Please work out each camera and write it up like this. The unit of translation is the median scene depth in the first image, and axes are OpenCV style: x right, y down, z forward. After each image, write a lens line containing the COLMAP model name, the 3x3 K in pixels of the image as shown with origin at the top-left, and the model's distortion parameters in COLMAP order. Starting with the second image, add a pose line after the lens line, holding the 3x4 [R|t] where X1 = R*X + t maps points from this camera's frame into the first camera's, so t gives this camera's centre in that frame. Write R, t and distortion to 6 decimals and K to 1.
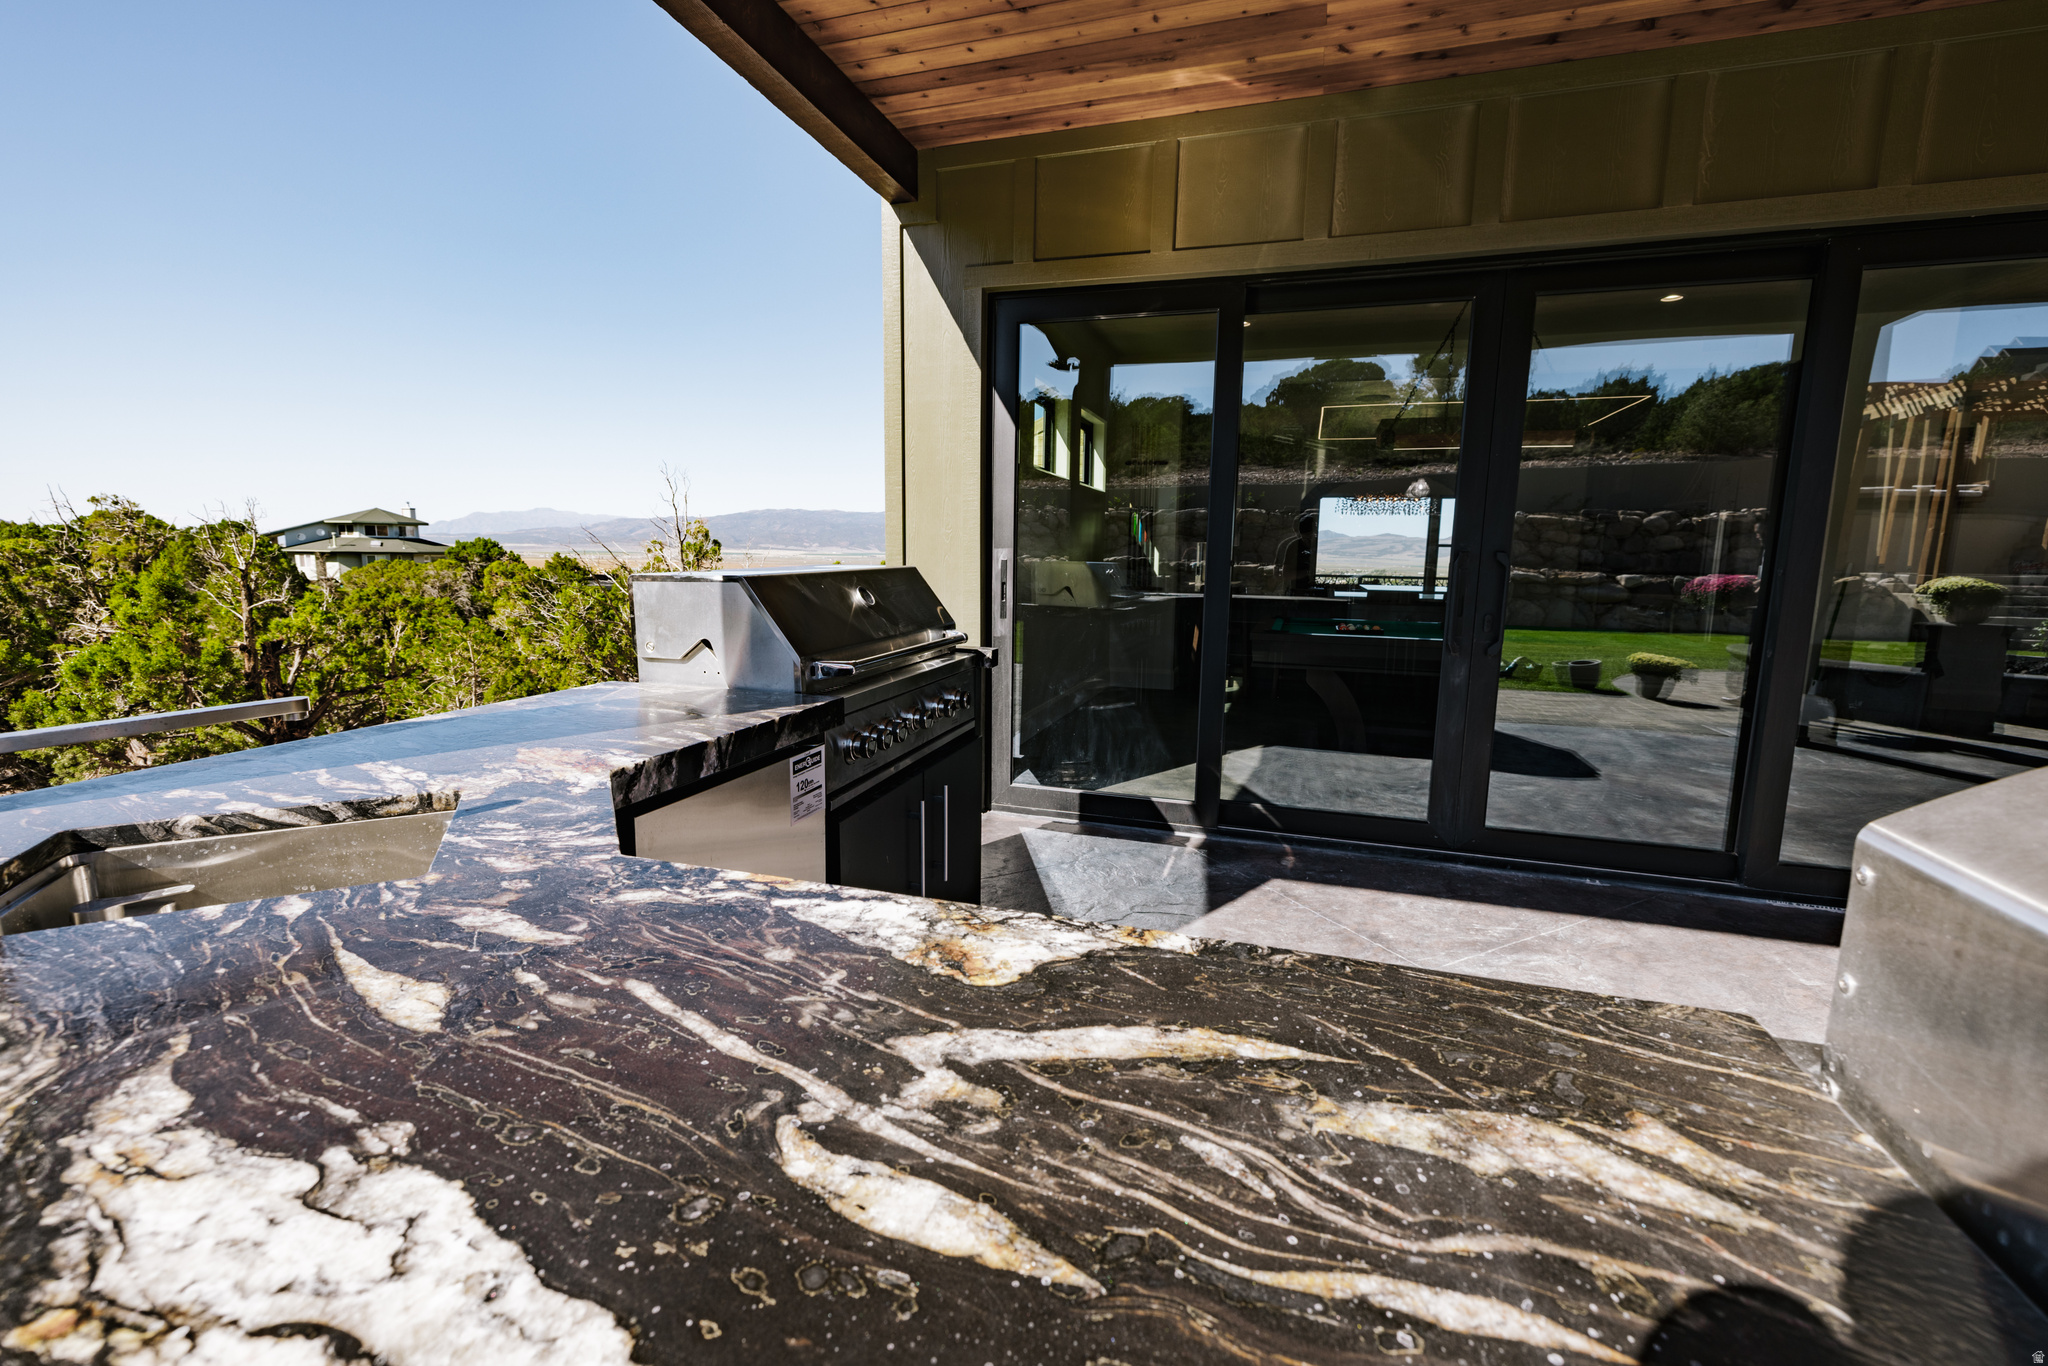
lens RADIAL K [[861.9, 0, 1024.0], [0, 861.9, 683.0], [0, 0, 1]] dist [0.003149, 0.000031]
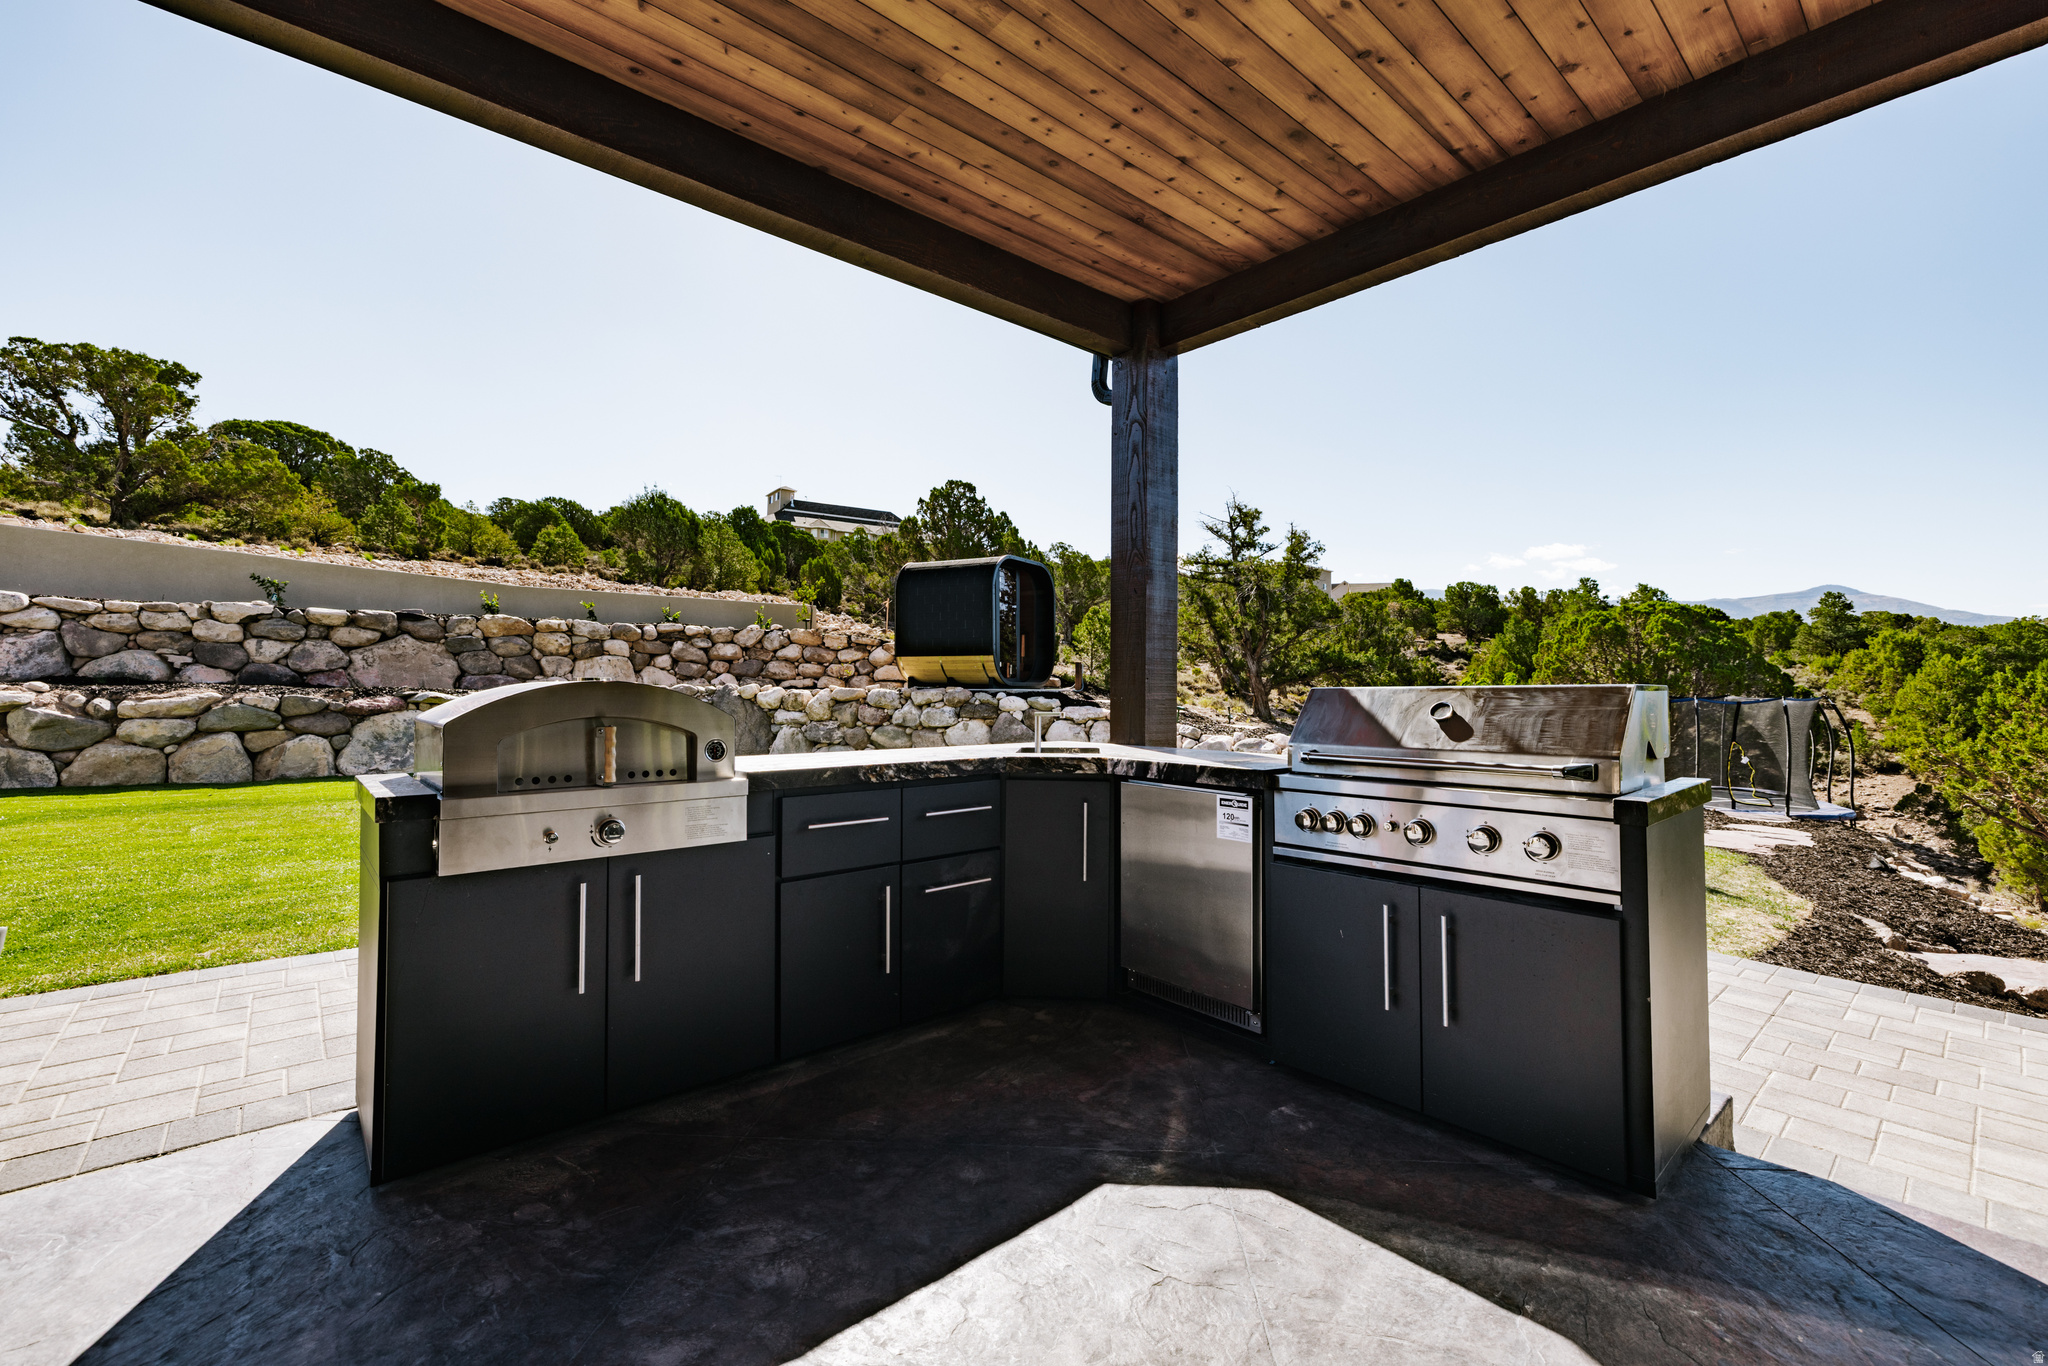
lens RADIAL K [[861.9, 0, 1024.0], [0, 861.9, 683.0], [0, 0, 1]] dist [0.003149, 0.000031]
pose [[-0.522192, -0.019141, -0.852613, 0.791015], [-0.138546, 0.988371, 0.062665, -0.104275], [0.841499, 0.150849, -0.518771, 0.897850]]
